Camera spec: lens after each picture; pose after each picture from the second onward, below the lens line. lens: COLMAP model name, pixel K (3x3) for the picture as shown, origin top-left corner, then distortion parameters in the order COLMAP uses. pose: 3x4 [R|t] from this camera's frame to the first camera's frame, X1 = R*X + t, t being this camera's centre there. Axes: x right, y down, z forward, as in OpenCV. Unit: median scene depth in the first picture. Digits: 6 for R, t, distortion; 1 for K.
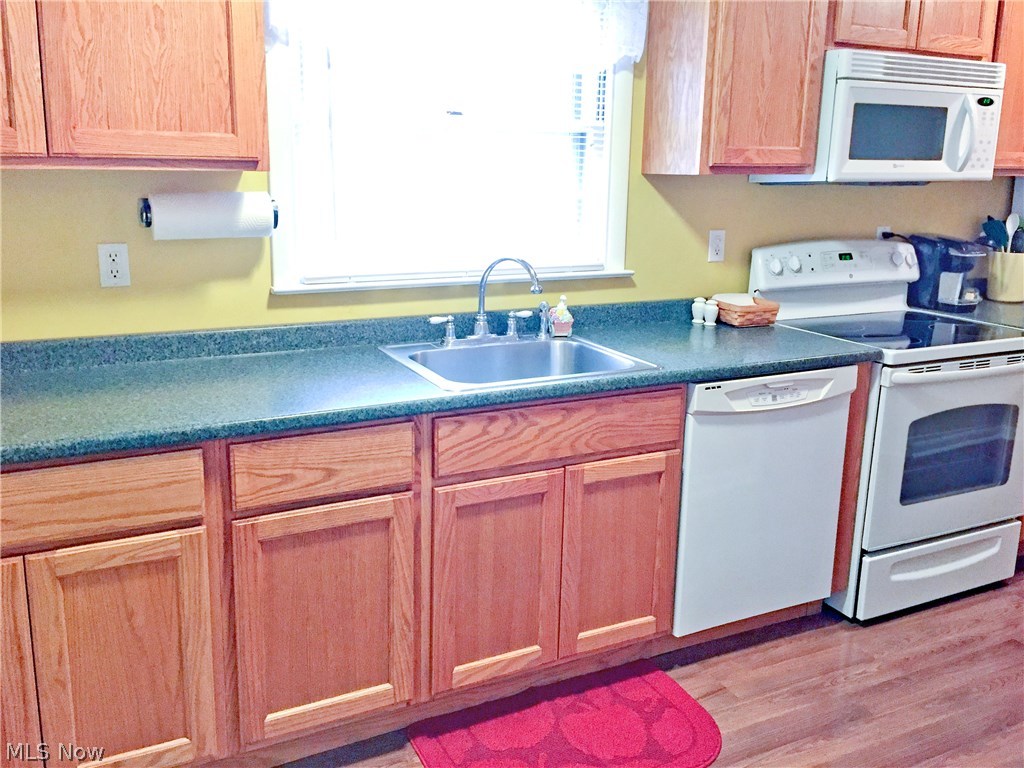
lens RADIAL K [[871.1, 0, 486.8], [0, 871.1, 348.8], [0, 0, 1]] dist [0.045079, -0.069893]
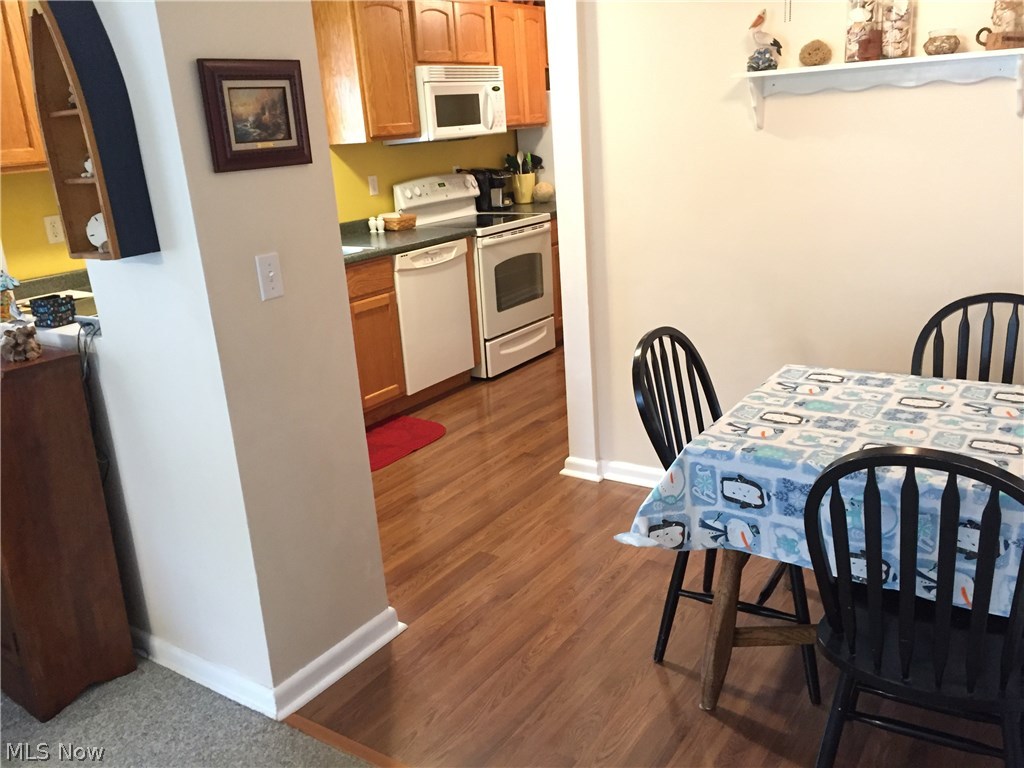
lens RADIAL K [[863.5, 0, 512.0], [0, 863.5, 384.0], [0, 0, 1]] dist [0.070608, -0.077920]
pose [[0.856282, -0.217310, 0.468570, -0.404584], [0.183927, 0.976008, 0.116530, 0.117885], [-0.482651, -0.013599, 0.875707, -0.640636]]
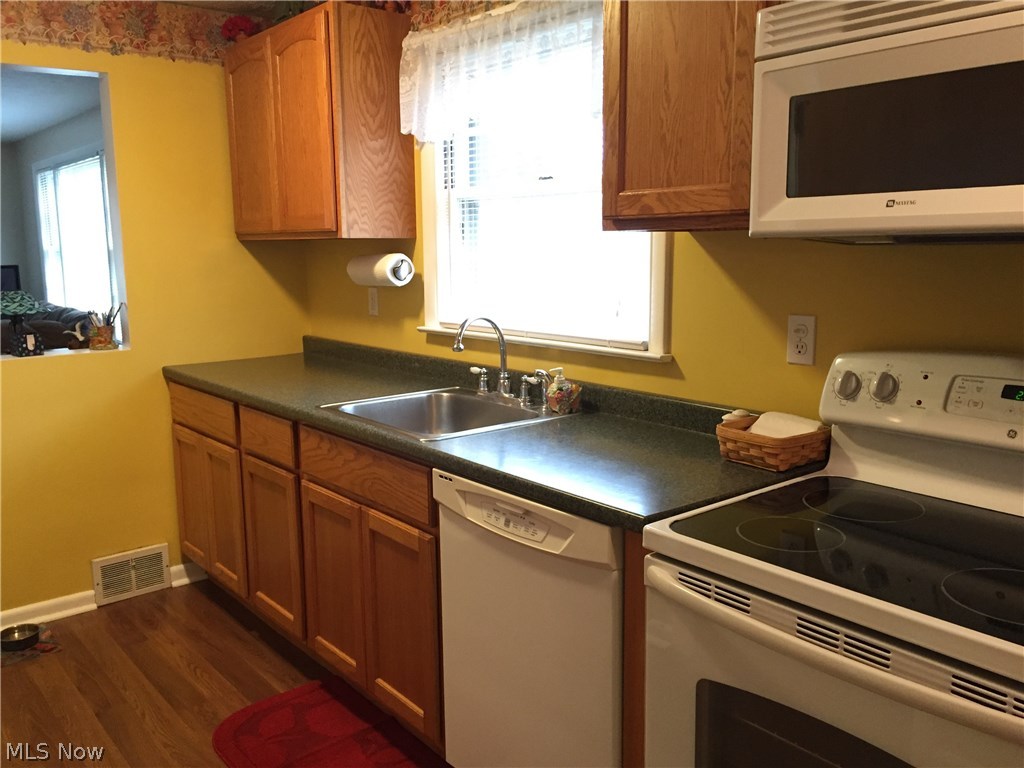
lens RADIAL K [[871.1, 0, 486.8], [0, 871.1, 348.8], [0, 0, 1]] dist [0.045079, -0.069893]
pose [[0.216049, 0.102322, -0.971006, 0.914744], [-0.190073, 0.979875, 0.060966, -0.116883], [0.957703, 0.171391, 0.231149, 0.692634]]
